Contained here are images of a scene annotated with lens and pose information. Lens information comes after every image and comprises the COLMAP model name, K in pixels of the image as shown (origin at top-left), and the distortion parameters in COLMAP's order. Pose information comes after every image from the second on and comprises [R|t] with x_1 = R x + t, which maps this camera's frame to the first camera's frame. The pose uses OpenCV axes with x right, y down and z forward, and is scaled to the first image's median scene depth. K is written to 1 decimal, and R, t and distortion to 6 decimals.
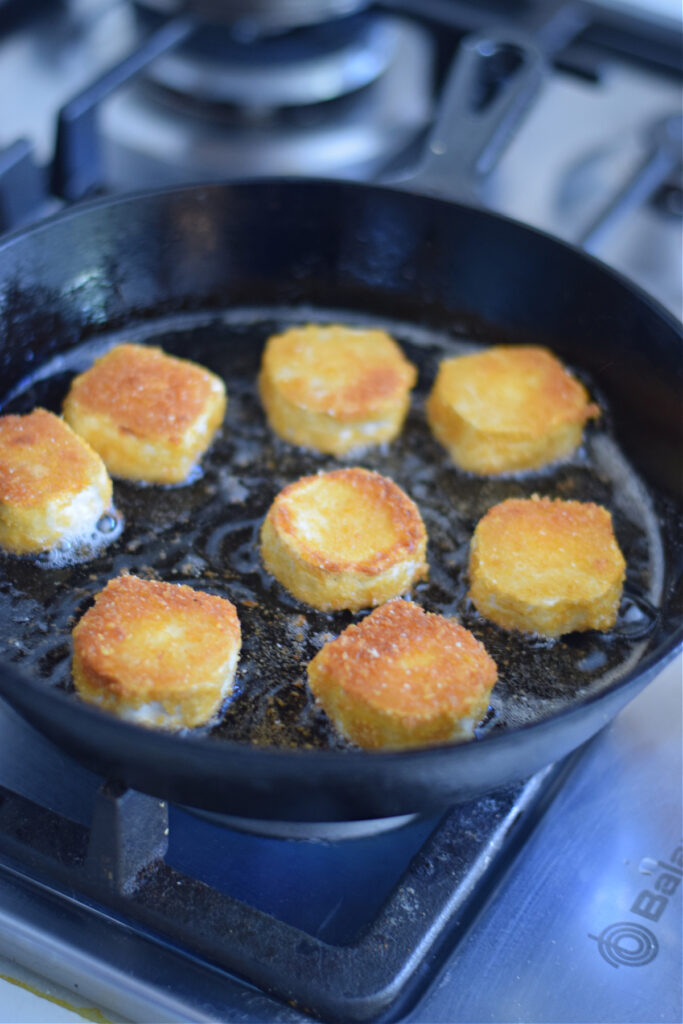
lens RADIAL K [[2442.2, 0, 341.5], [0, 2442.2, 512.0], [0, 0, 1]] dist [-0.044587, -0.229944]
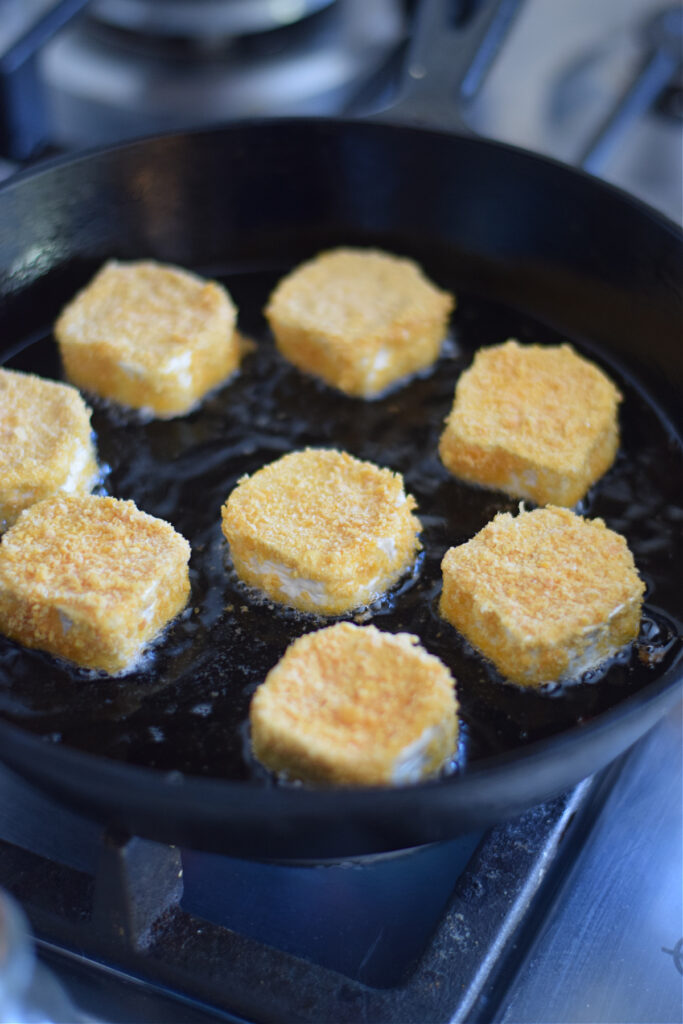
lens RADIAL K [[2442.2, 0, 341.5], [0, 2442.2, 512.0], [0, 0, 1]] dist [-0.044587, -0.229944]
pose [[0.996233, -0.086644, -0.003543, 0.001484], [0.086716, 0.995443, 0.039661, -0.030931], [0.000090, -0.039819, 0.999207, 0.116485]]
